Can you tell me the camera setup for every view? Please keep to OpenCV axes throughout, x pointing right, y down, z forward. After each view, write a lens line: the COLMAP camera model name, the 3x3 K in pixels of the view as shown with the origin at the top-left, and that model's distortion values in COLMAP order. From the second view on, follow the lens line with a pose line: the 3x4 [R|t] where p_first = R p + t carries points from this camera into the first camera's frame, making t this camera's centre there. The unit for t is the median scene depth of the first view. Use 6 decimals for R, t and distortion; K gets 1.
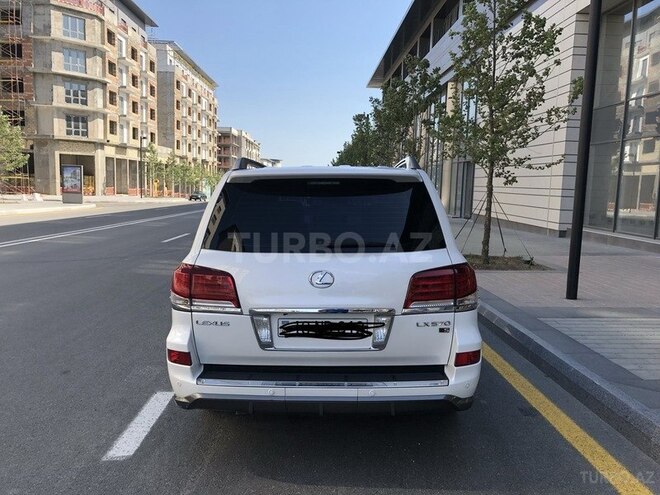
lens RADIAL K [[545.7, 0, 330.0], [0, 545.7, 247.5], [0, 0, 1]] dist [0.033861, -0.008572]
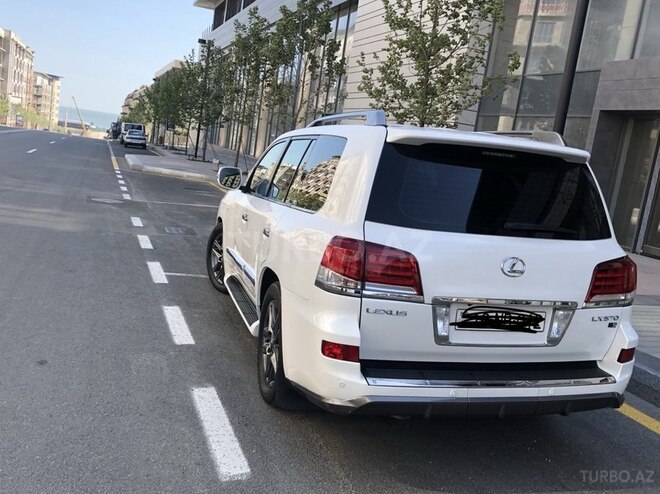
lens RADIAL K [[633.4, 0, 330.0], [0, 633.4, 247.0], [0, 0, 1]] dist [0.001995, -0.019924]
pose [[0.936003, 0.057844, 0.347207, -0.634246], [-0.081676, 0.995174, 0.054388, -0.004711], [-0.342386, -0.079266, 0.936210, 0.142008]]
